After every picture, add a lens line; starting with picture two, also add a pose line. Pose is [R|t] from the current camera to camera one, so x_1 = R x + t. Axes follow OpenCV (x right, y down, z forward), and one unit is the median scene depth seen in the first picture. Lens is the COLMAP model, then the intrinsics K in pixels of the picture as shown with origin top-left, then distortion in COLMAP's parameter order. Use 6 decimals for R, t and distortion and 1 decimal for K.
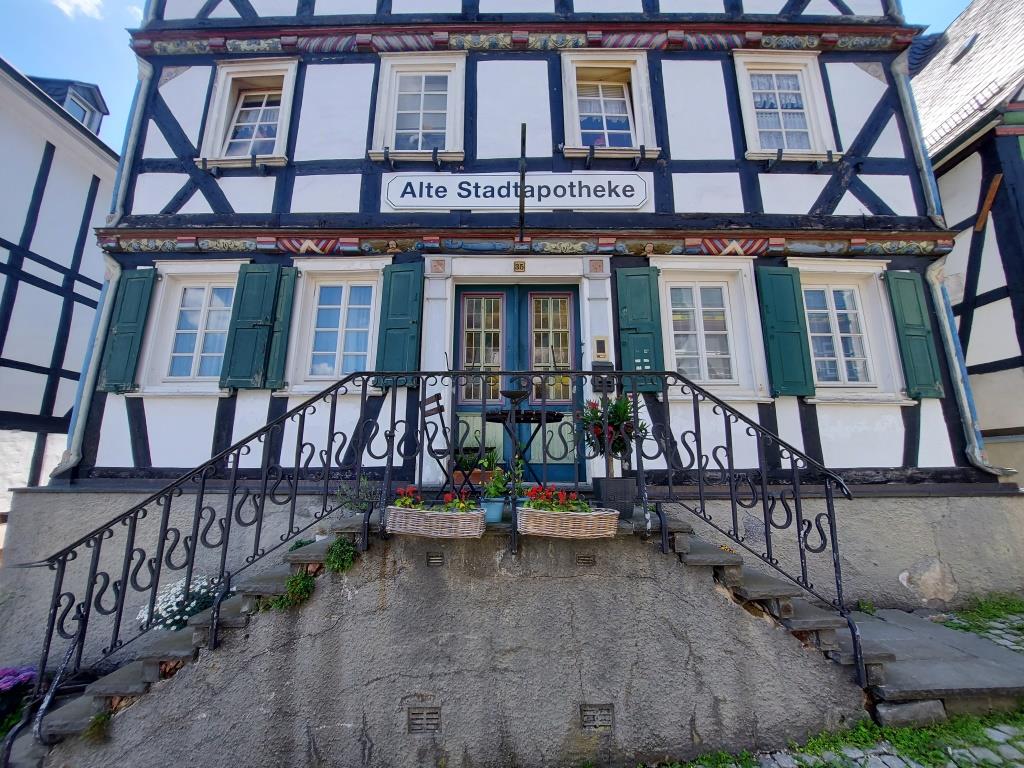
lens RADIAL K [[410.7, 0, 513.8], [0, 410.7, 384.6], [0, 0, 1]] dist [-0.000507, -0.000004]
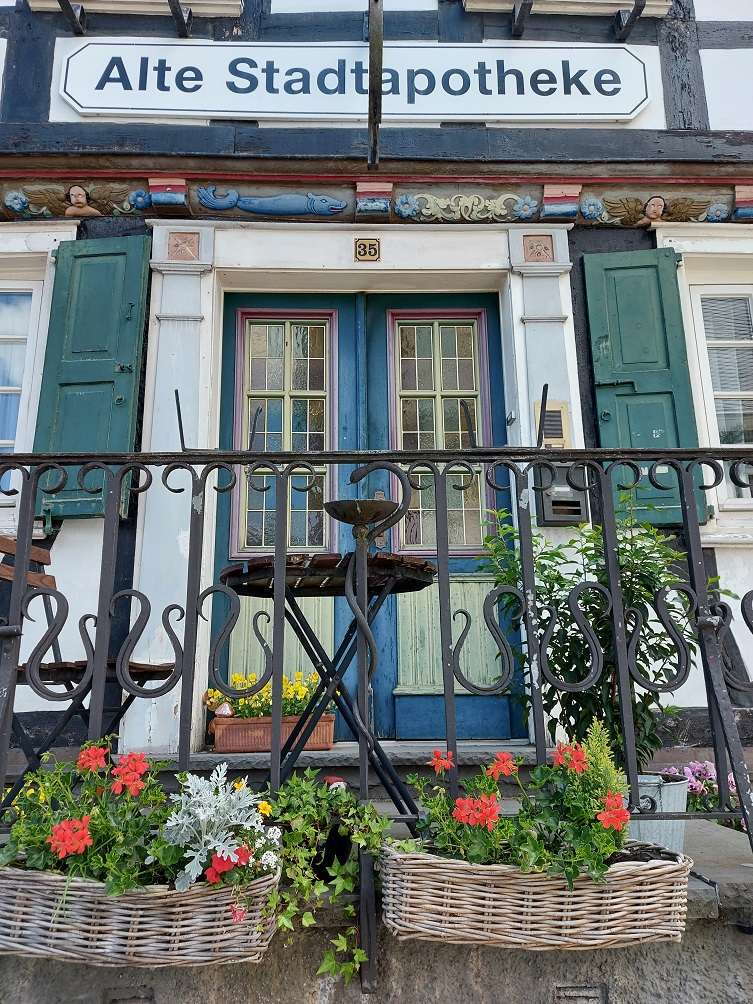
lens RADIAL K [[709.1, 0, 374.6], [0, 709.1, 500.3], [0, 0, 1]] dist [0.060596, 0.001712]
pose [[0.999416, -0.007939, 0.033246, -0.007081], [0.010059, 0.997893, -0.064096, 0.035964], [-0.032667, 0.064393, 0.997390, 0.240776]]
